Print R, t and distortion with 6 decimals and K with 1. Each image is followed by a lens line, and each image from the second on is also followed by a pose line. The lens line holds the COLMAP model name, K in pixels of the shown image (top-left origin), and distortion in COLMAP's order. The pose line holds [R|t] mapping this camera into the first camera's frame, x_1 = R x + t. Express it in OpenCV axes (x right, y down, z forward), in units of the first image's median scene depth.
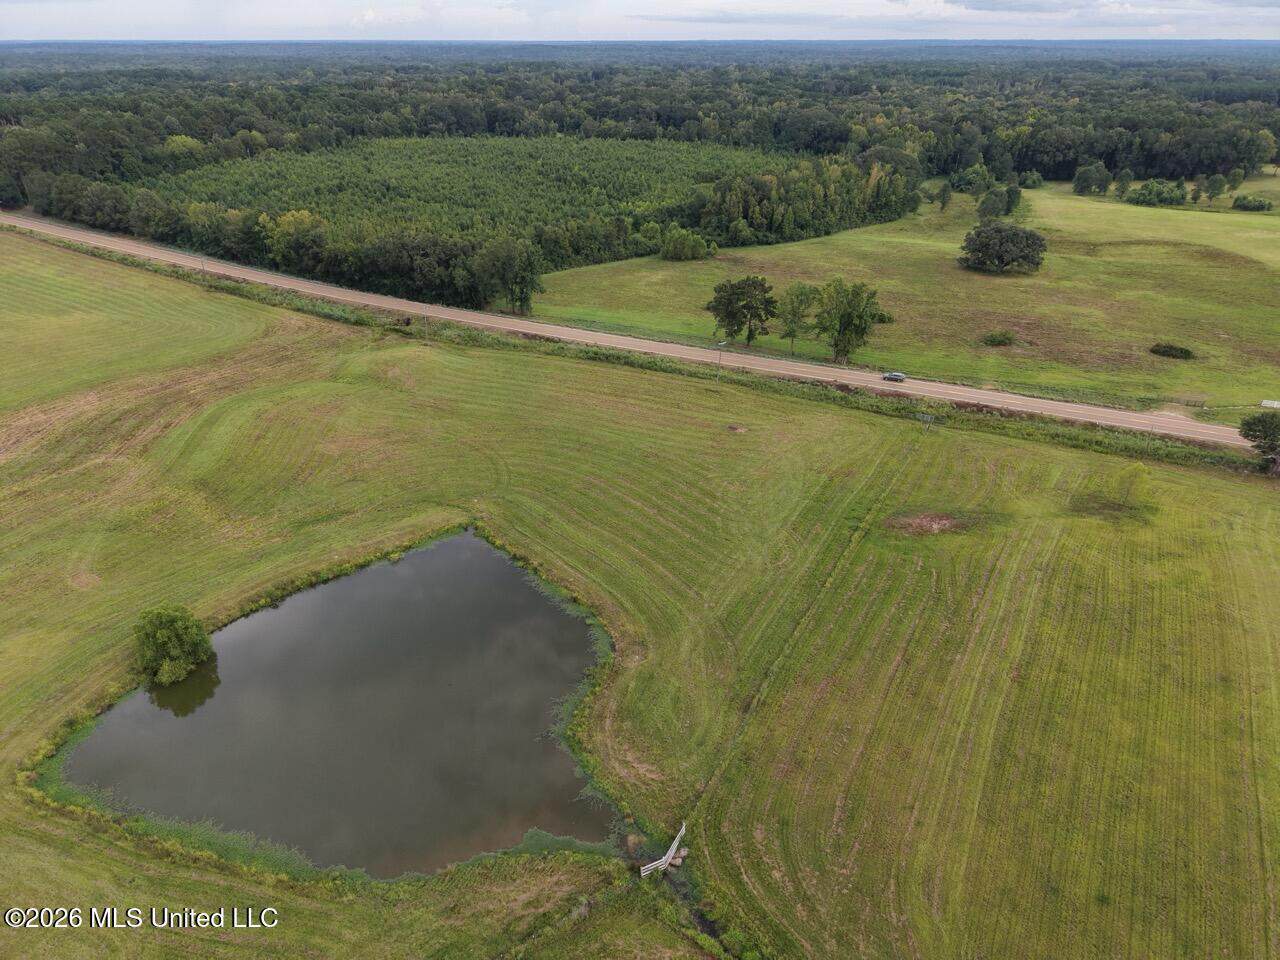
lens RADIAL K [[852.3, 0, 638.6], [0, 852.3, 485.8], [0, 0, 1]] dist [0.026768, -0.024487]
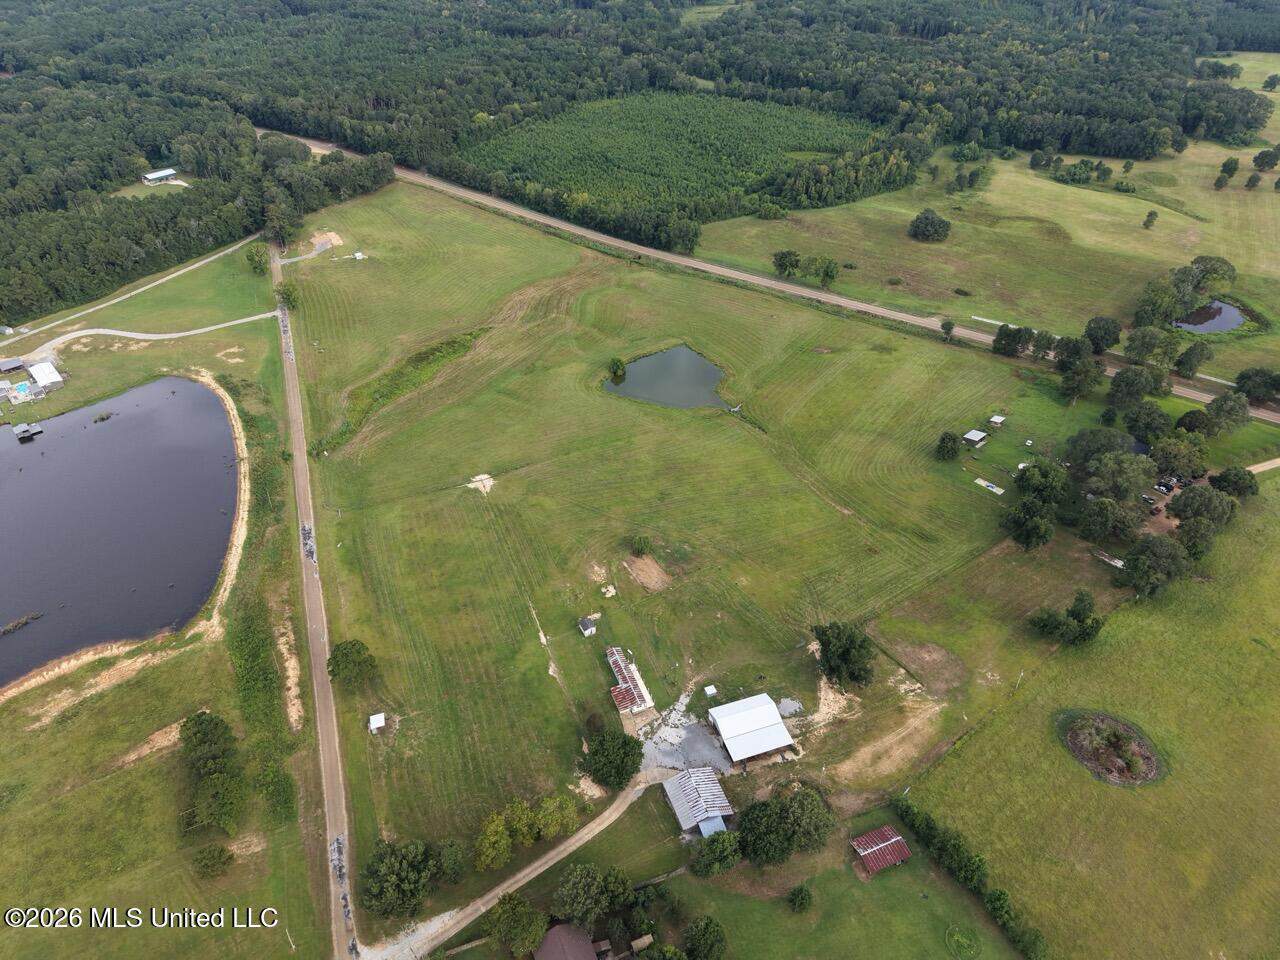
lens RADIAL K [[858.3, 0, 640.4], [0, 858.3, 475.6], [0, 0, 1]] dist [0.023687, -0.022367]
pose [[0.992324, 0.075588, -0.097871, -0.001452], [-0.059989, 0.986322, 0.153525, 0.024499], [0.108137, -0.146476, 0.983286, -1.098415]]
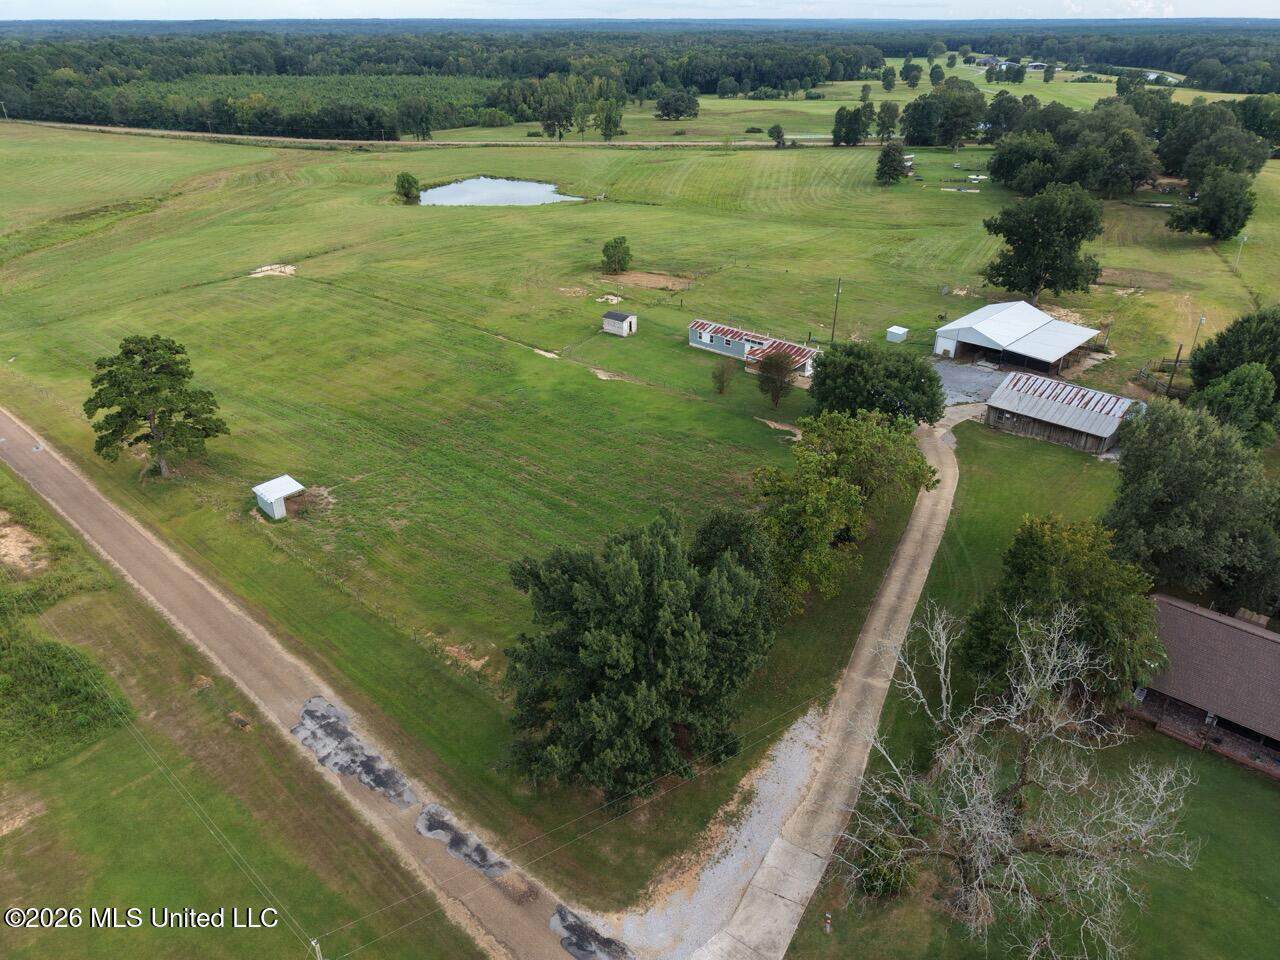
lens RADIAL K [[854.8, 0, 640.0], [0, 854.8, 480.0], [0, 0, 1]] dist [0.030524, -0.032728]
pose [[0.944565, -0.155669, 0.289076, -0.285662], [0.151905, 0.987755, 0.035557, 0.411941], [-0.291071, 0.010326, 0.956646, -0.680246]]
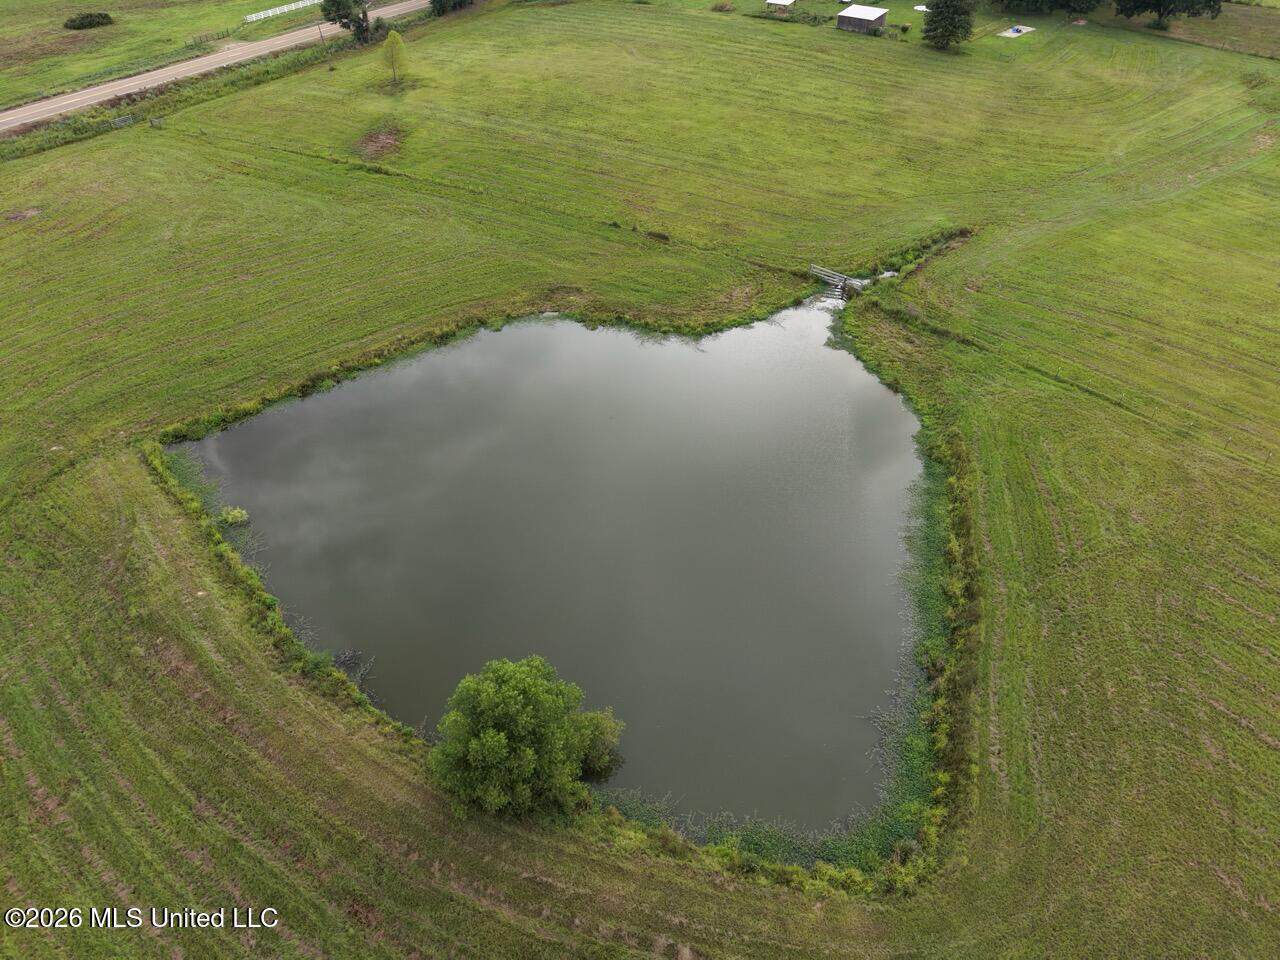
lens RADIAL K [[852.3, 0, 638.6], [0, 852.3, 485.8], [0, 0, 1]] dist [0.026768, -0.024487]
pose [[-0.016496, -0.627321, 0.778586, -0.291950], [0.454669, 0.688820, 0.564627, -0.045571], [-0.890508, 0.363313, 0.273860, 0.281372]]
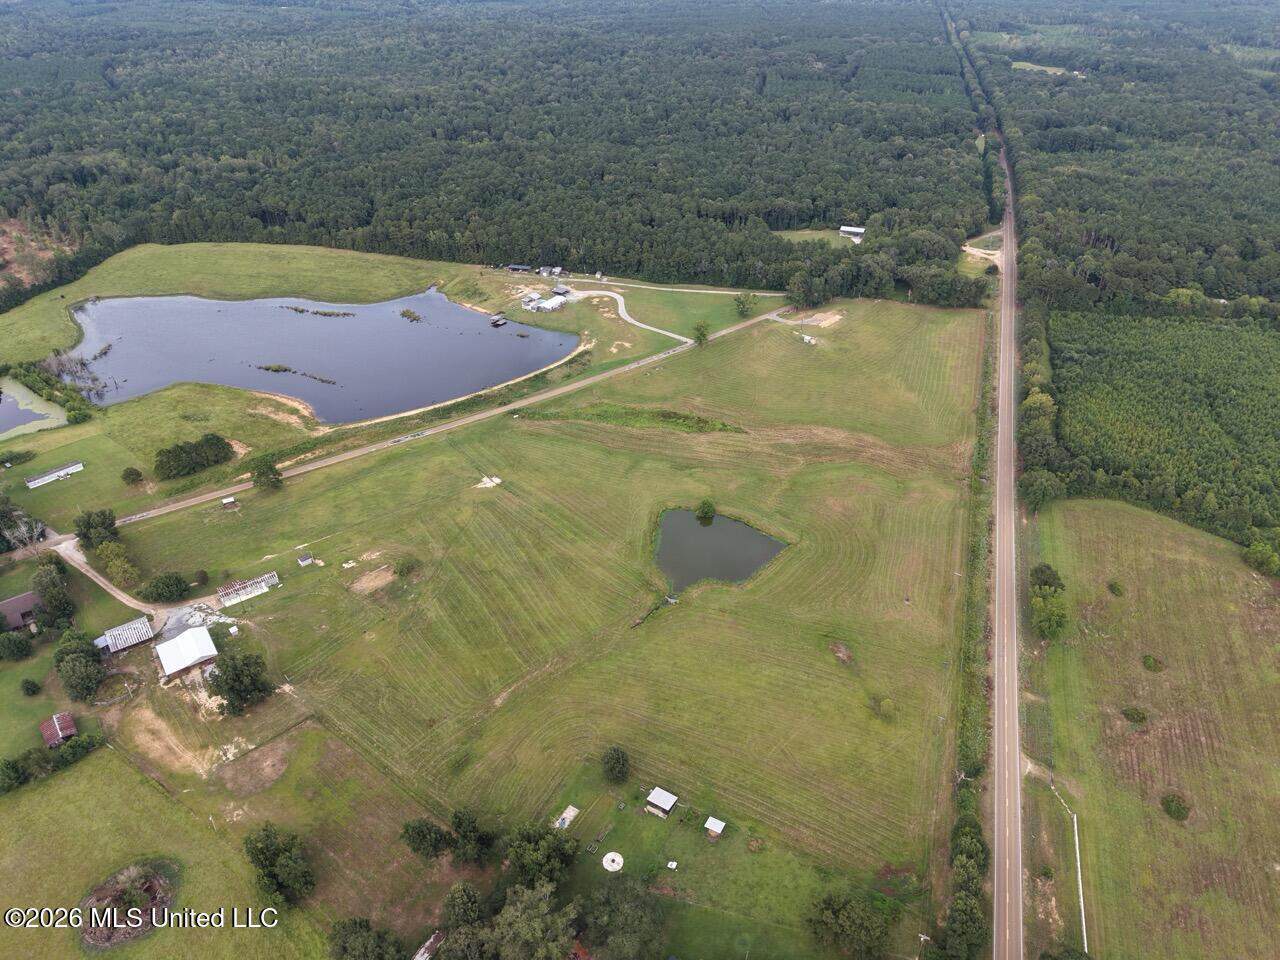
lens RADIAL K [[852.3, 0, 638.6], [0, 852.3, 485.8], [0, 0, 1]] dist [0.026768, -0.024487]
pose [[0.166850, 0.549641, -0.818570, 0.920952], [-0.459247, 0.777975, 0.428774, -0.519284], [0.872499, 0.304384, 0.382226, -0.290092]]
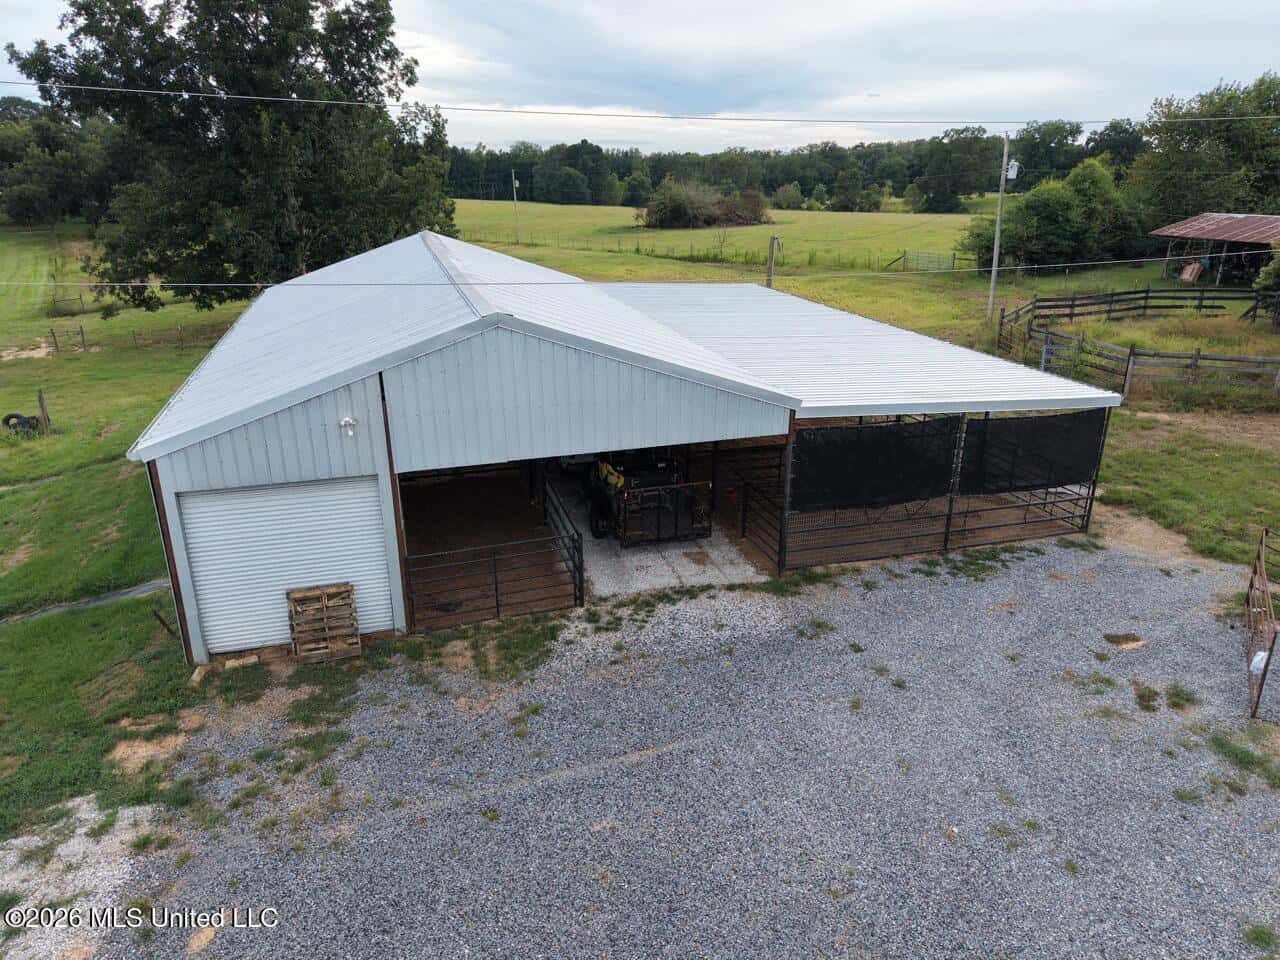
lens RADIAL K [[849.6, 0, 643.0], [0, 849.6, 482.5], [0, 0, 1]] dist [-0.006498, 0.004082]
pose [[0.177124, -0.345625, 0.921504, -0.035349], [0.450104, 0.861101, 0.236454, 0.377549], [-0.875233, 0.372891, 0.308089, -0.335222]]
